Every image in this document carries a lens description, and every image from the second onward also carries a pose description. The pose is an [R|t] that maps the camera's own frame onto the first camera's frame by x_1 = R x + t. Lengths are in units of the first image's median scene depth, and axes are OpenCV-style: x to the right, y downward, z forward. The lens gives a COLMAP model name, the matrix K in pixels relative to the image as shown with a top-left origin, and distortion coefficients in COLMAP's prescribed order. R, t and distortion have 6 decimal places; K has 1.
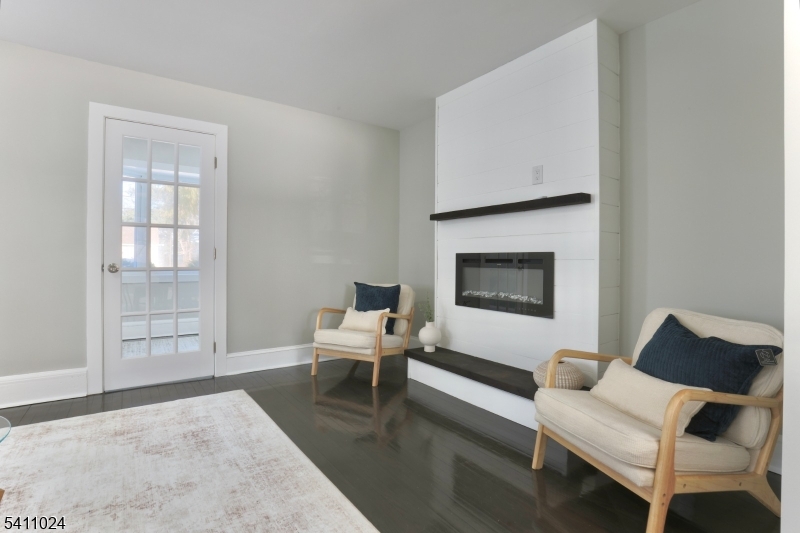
lens RADIAL K [[401.2, 0, 404.1], [0, 401.2, 259.0], [0, 0, 1]] dist [-0.025072, 0.000414]
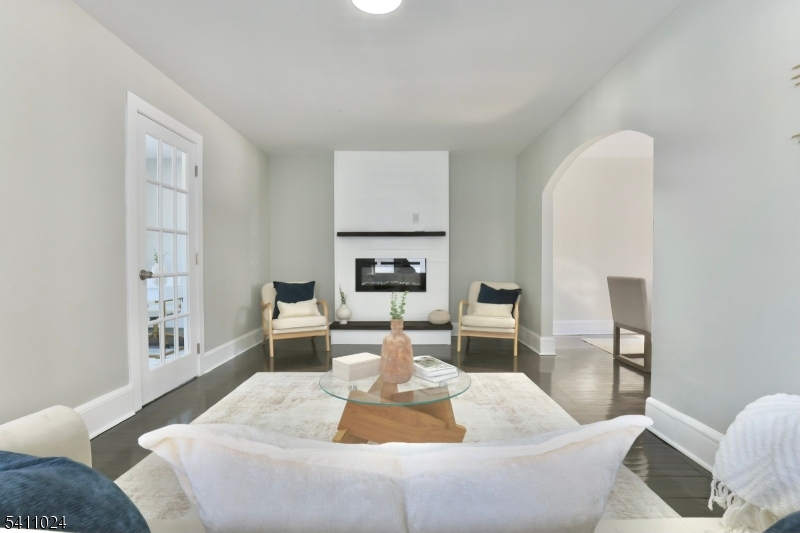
lens RADIAL K [[401.2, 0, 400.1], [0, 401.2, 268.4], [0, 0, 1]] dist [-0.025072, 0.000414]
pose [[0.574853, -0.020385, 0.818003, -1.071689], [0.002602, 0.999730, 0.023085, -0.011276], [-0.818253, -0.011142, 0.574751, -0.035896]]
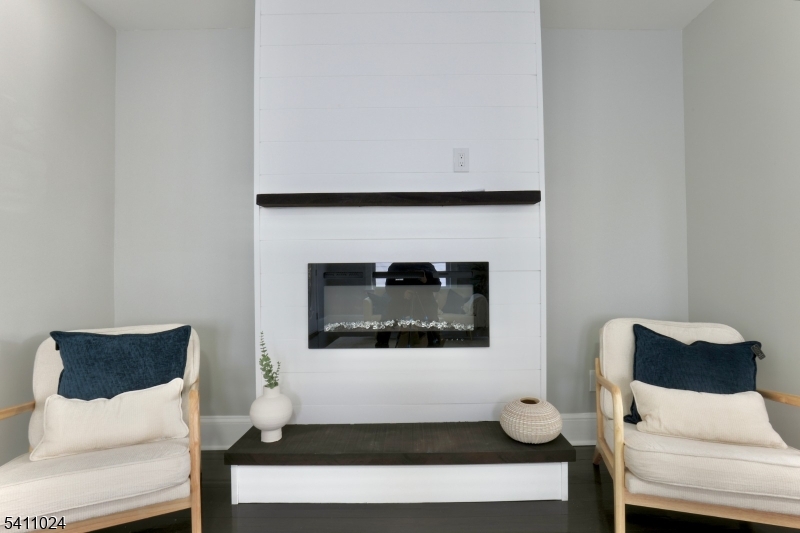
lens RADIAL K [[401.2, 0, 403.0], [0, 401.2, 267.3], [0, 0, 1]] dist [-0.025072, 0.000414]
pose [[0.573735, 0.001076, 0.819041, -0.292634], [0.010673, 0.999904, -0.008790, -0.001046], [-0.818972, 0.013785, 0.573668, 0.549383]]
